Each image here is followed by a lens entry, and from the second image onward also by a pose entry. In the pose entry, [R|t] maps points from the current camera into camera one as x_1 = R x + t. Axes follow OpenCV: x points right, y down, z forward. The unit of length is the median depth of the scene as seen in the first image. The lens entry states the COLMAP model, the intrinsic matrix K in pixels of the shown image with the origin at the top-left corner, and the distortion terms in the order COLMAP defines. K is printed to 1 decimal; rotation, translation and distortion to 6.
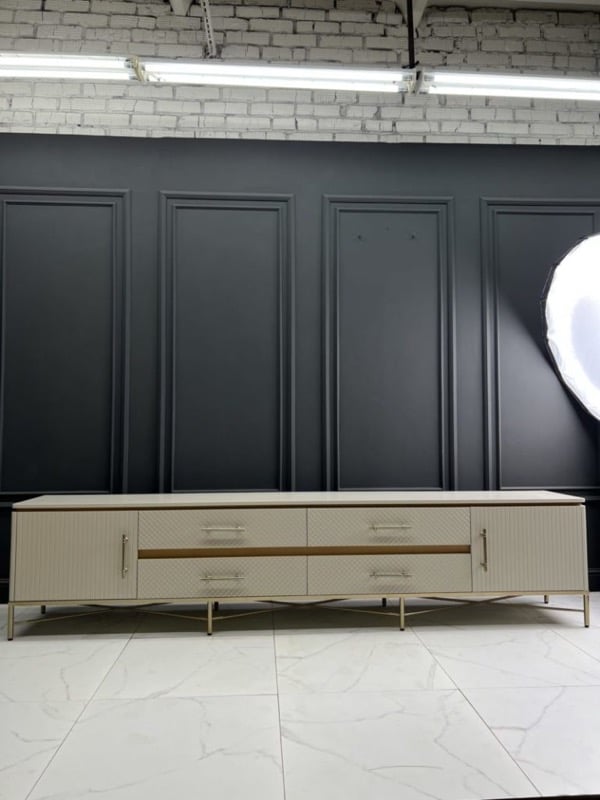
lens RADIAL K [[610.2, 0, 296.1], [0, 610.2, 402.1], [0, 0, 1]] dist [0.012132, -0.010103]
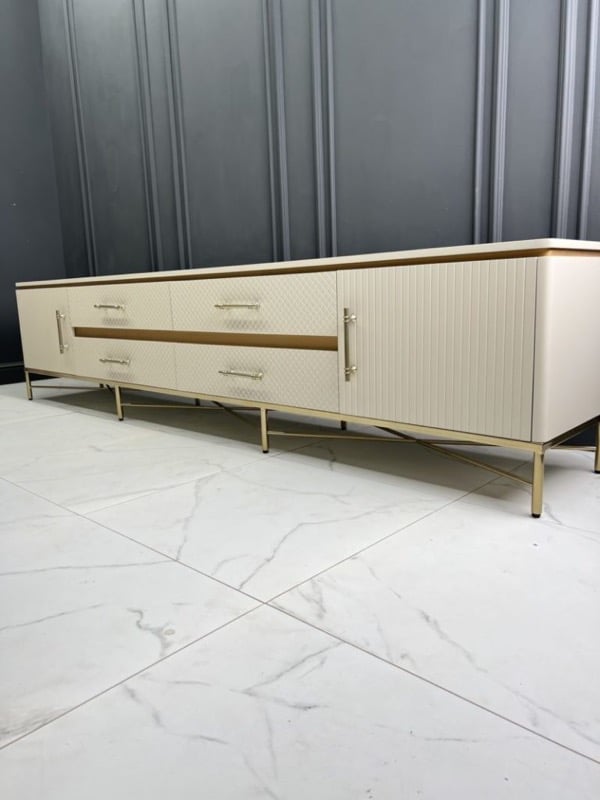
lens RADIAL K [[598.5, 0, 298.8], [0, 598.5, 403.4], [0, 0, 1]] dist [0.039235, -0.052933]
pose [[0.687453, 0.115145, -0.717042, 0.703124], [0.068697, 0.972613, 0.222047, 0.170284], [0.722972, -0.201906, 0.660716, 0.595373]]
